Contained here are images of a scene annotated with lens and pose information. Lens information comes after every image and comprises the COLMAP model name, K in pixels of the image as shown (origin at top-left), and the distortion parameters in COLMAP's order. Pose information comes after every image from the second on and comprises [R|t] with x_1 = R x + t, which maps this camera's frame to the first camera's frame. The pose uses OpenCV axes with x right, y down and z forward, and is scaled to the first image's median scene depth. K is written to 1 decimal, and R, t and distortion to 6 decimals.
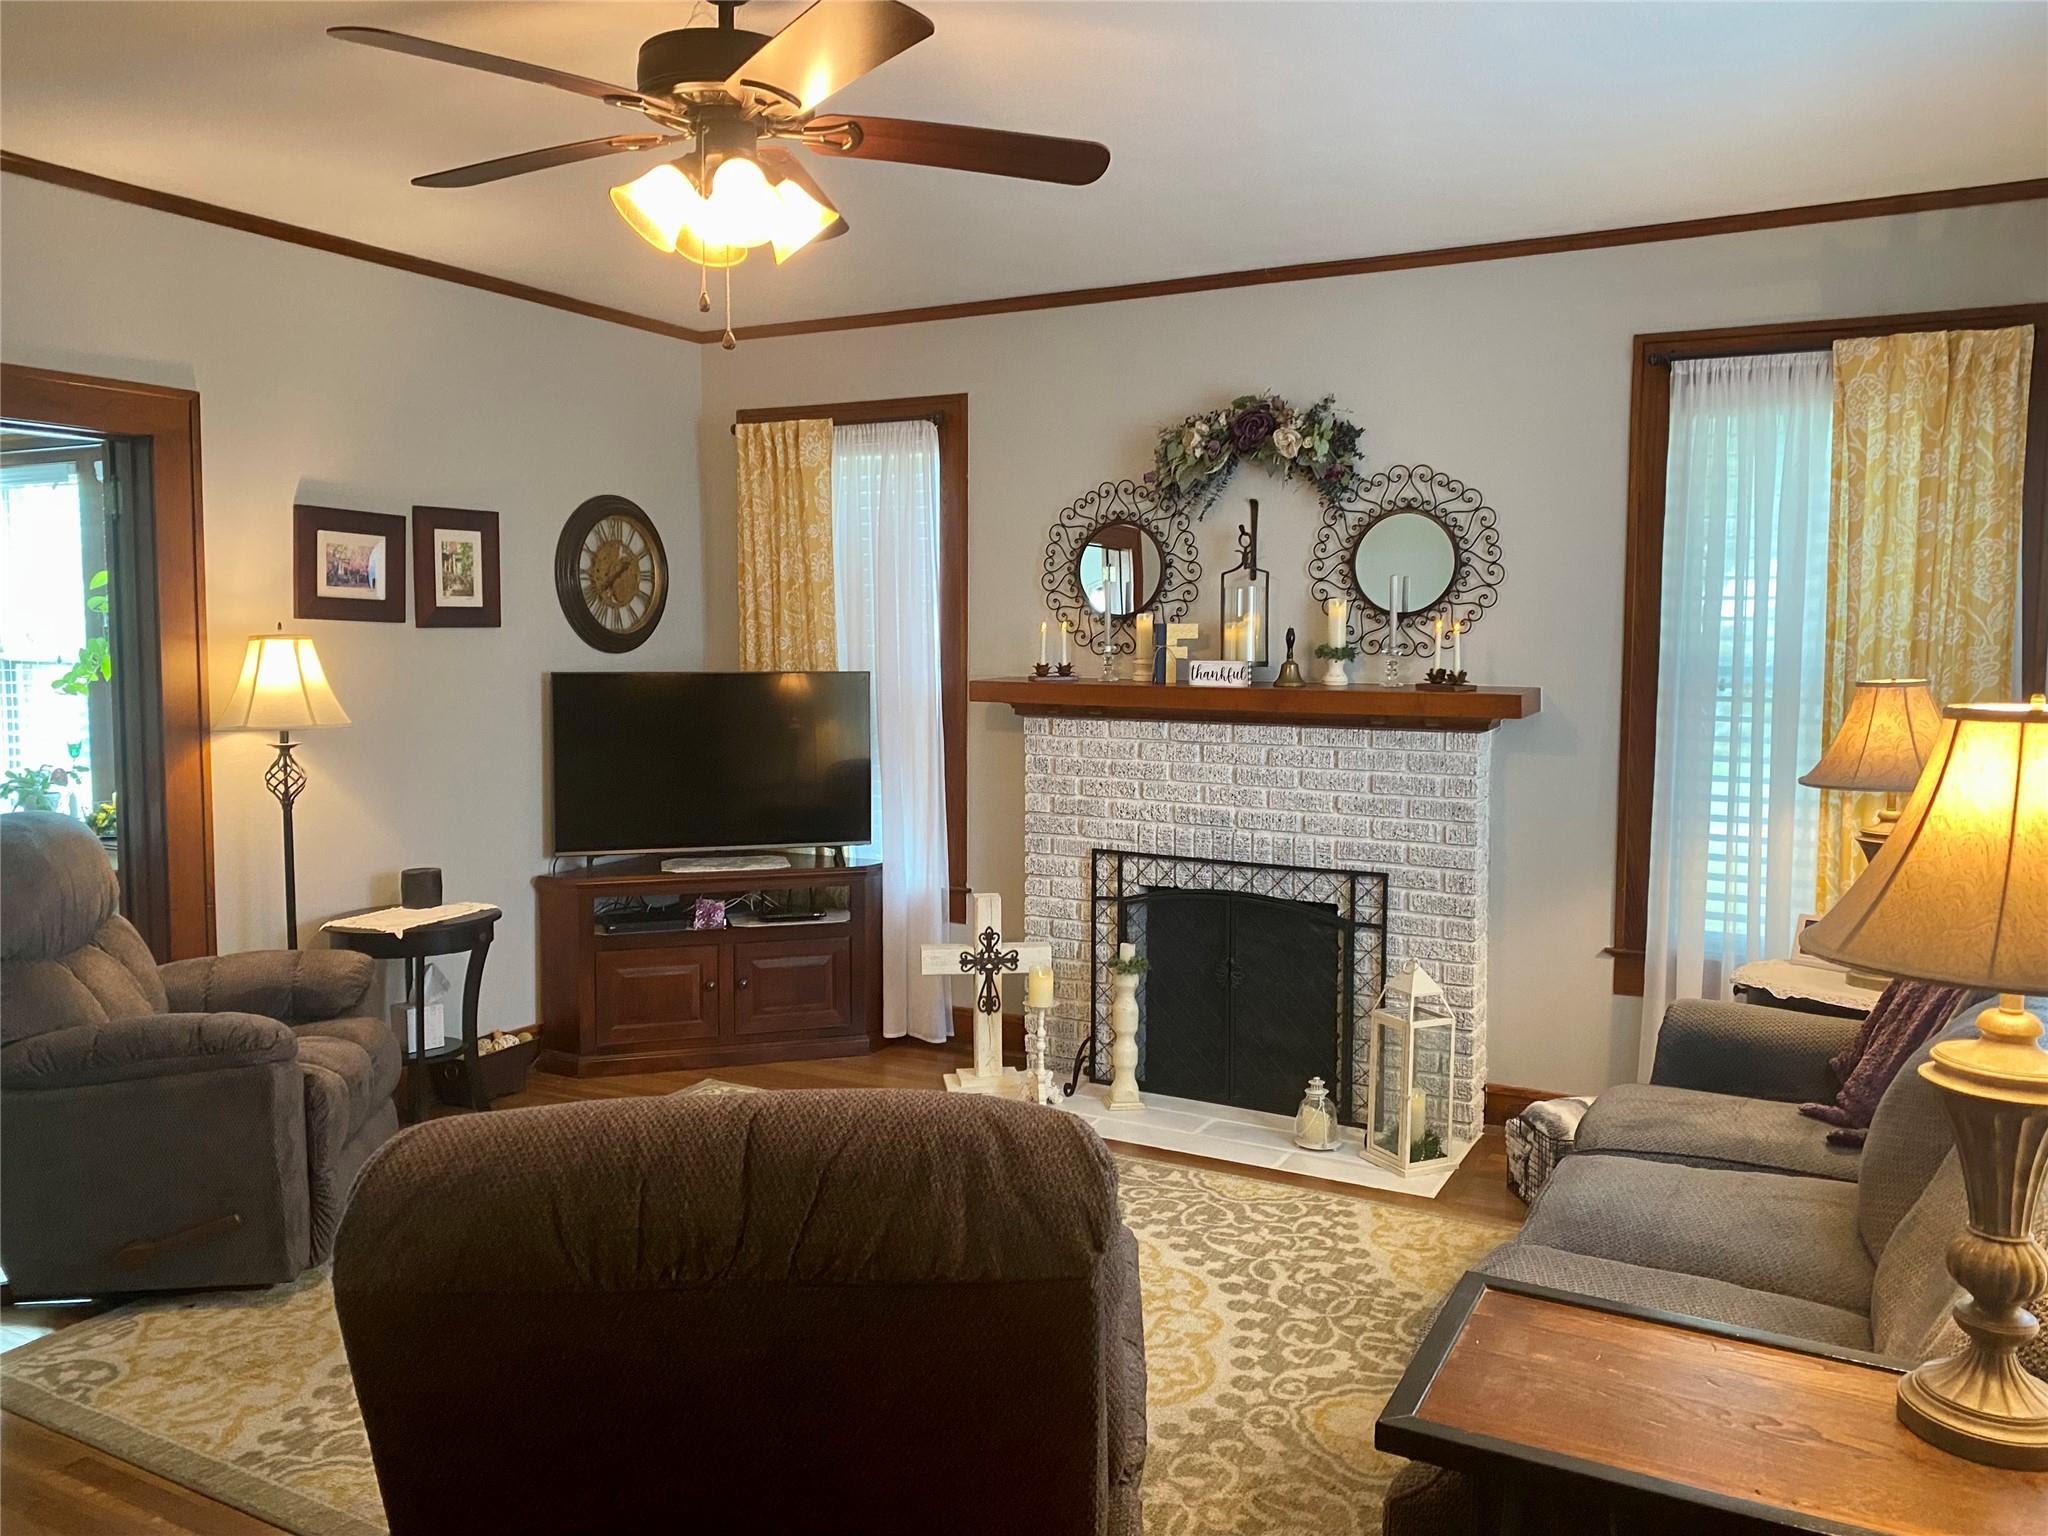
lens RADIAL K [[1555.5, 0, 1014.2], [0, 1555.5, 752.1], [0, 0, 1]] dist [0.057501, -0.070283]
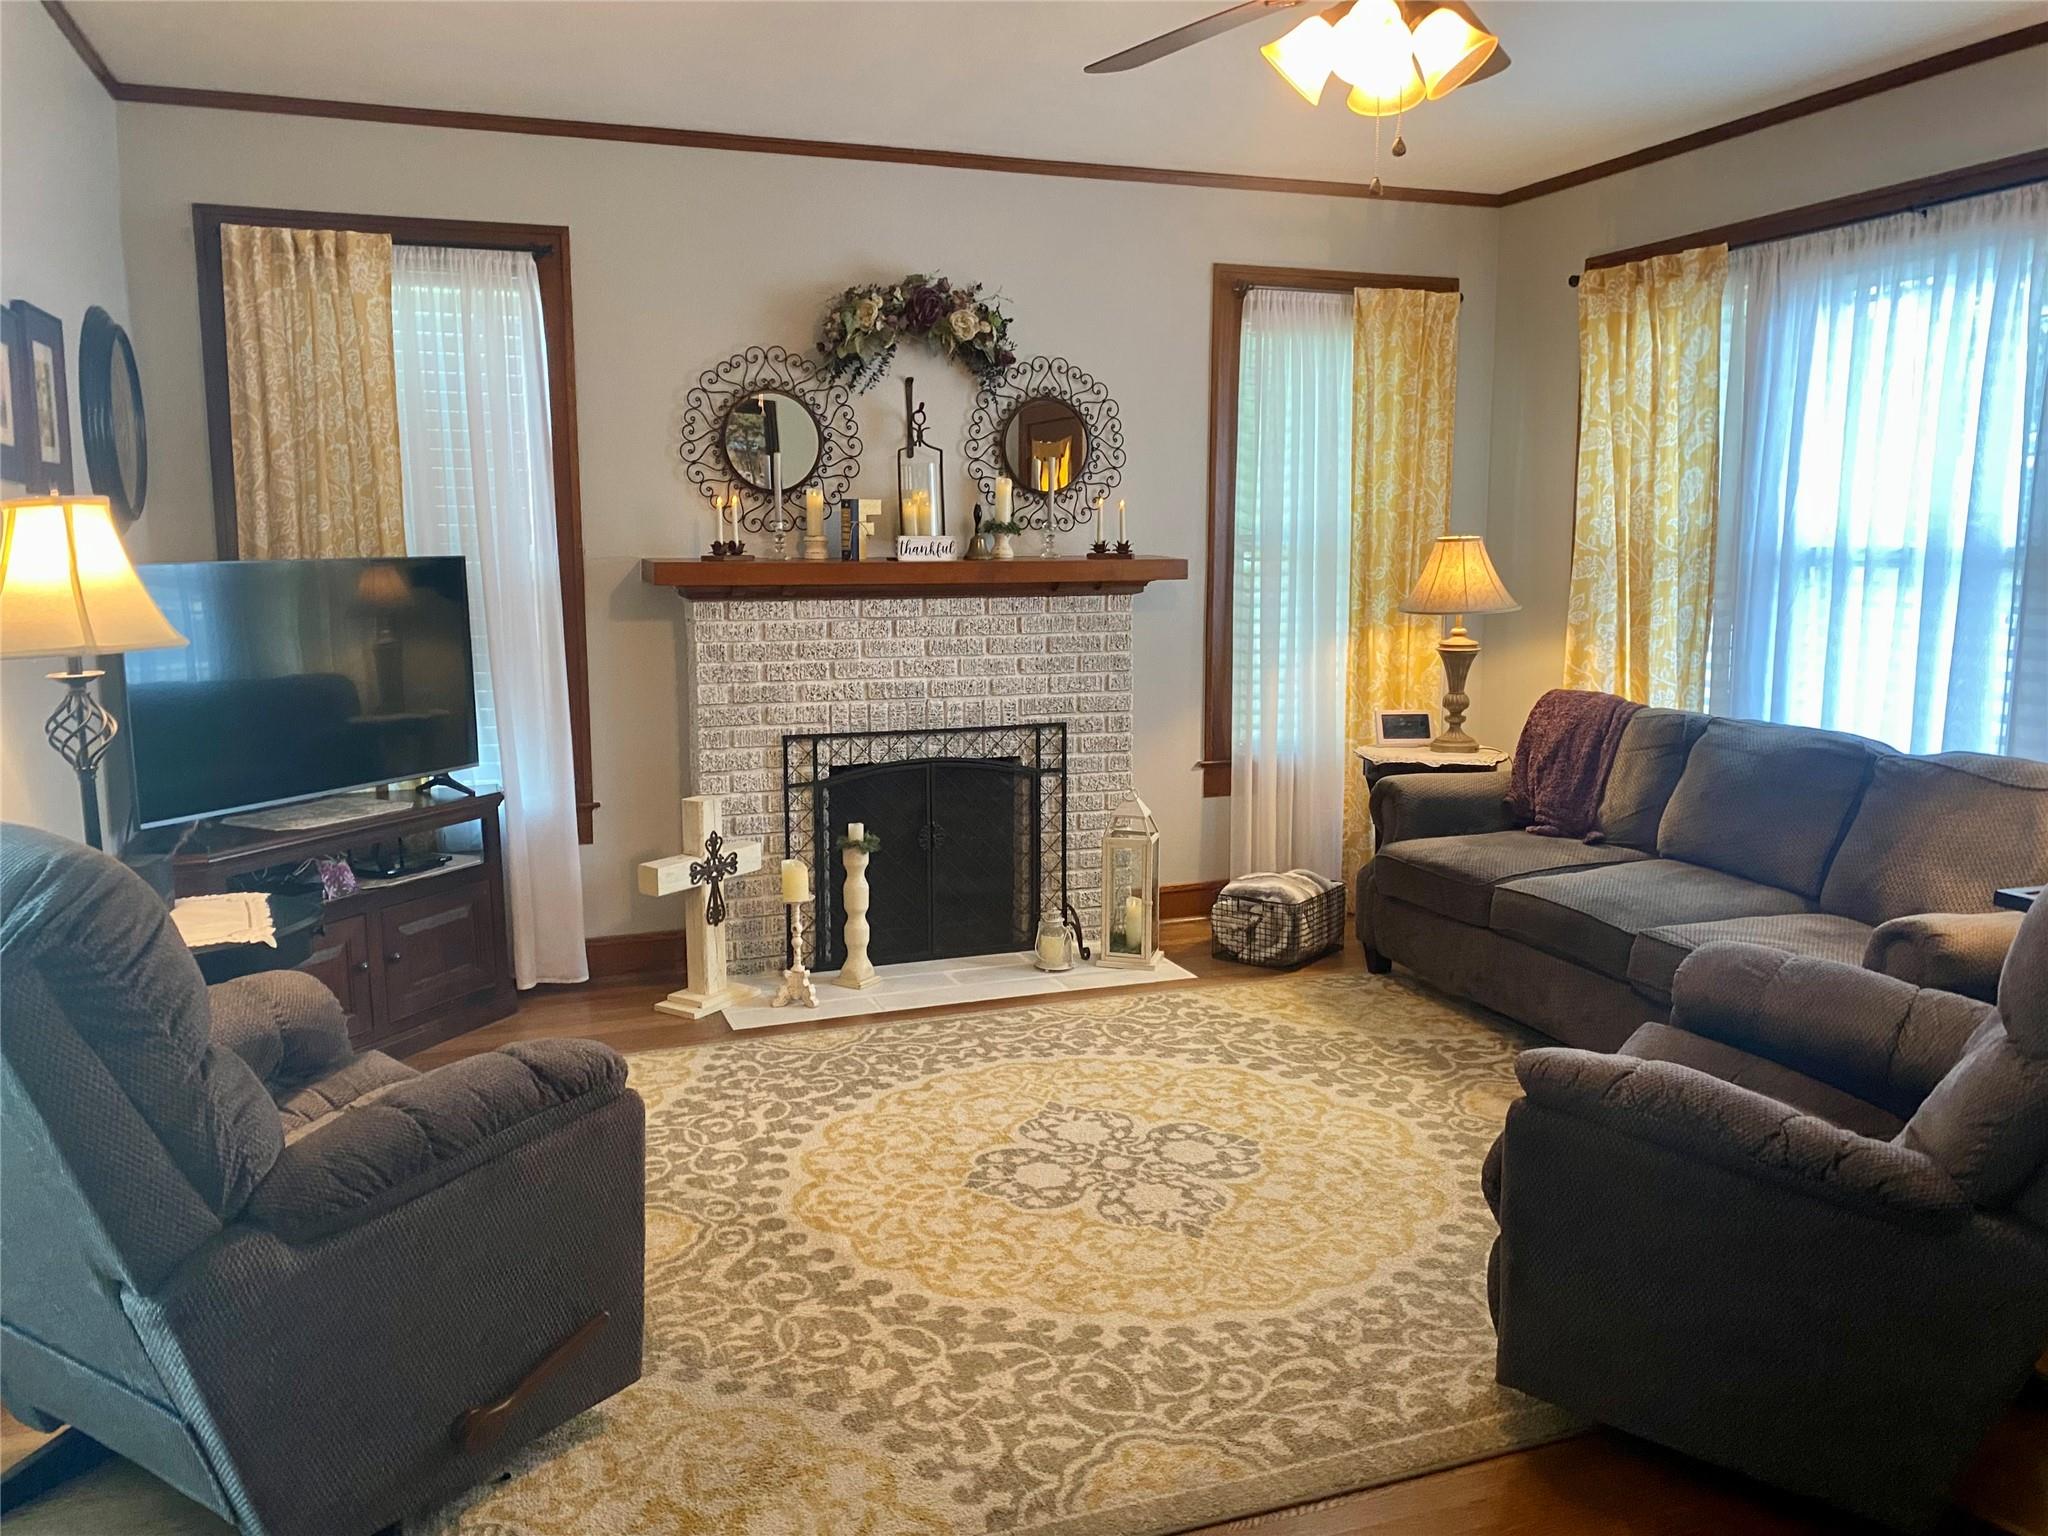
lens RADIAL K [[1525.2, 0, 1020.8], [0, 1525.2, 755.4], [0, 0, 1]] dist [0.067173, -0.033027]
pose [[0.669636, -0.116564, 0.733485, -0.577936], [0.067119, 0.993063, 0.096540, -0.007576], [-0.739651, -0.015415, 0.672814, 0.267717]]
